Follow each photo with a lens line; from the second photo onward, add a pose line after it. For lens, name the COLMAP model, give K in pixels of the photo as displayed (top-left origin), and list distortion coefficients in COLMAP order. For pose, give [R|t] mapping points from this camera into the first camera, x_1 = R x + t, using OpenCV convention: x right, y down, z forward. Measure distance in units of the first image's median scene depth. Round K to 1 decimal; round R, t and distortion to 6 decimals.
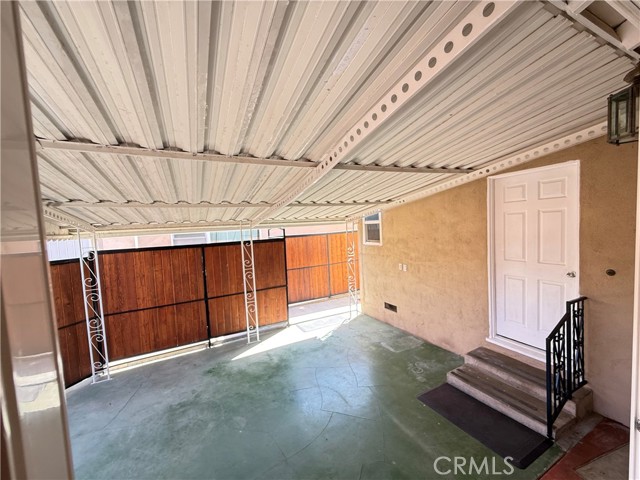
lens RADIAL K [[256.2, 0, 320.0], [0, 256.2, 240.0], [0, 0, 1]] dist [-0.000667, -0.000090]
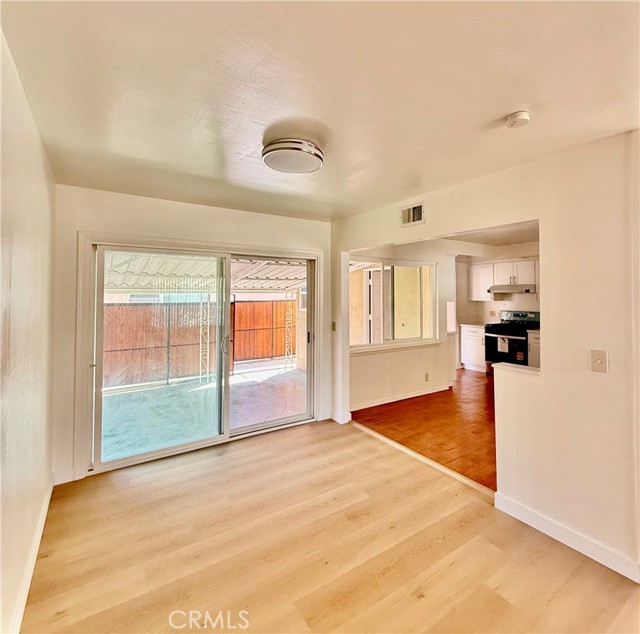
lens RADIAL K [[340.4, 0, 319.1], [0, 340.4, 285.7], [0, 0, 1]] dist [-0.001571, -0.001680]
pose [[0.992336, 0.054541, 0.110879, 0.083616], [-0.045450, 0.995518, -0.082931, 0.032732], [-0.114905, 0.077256, 0.990368, -0.701684]]
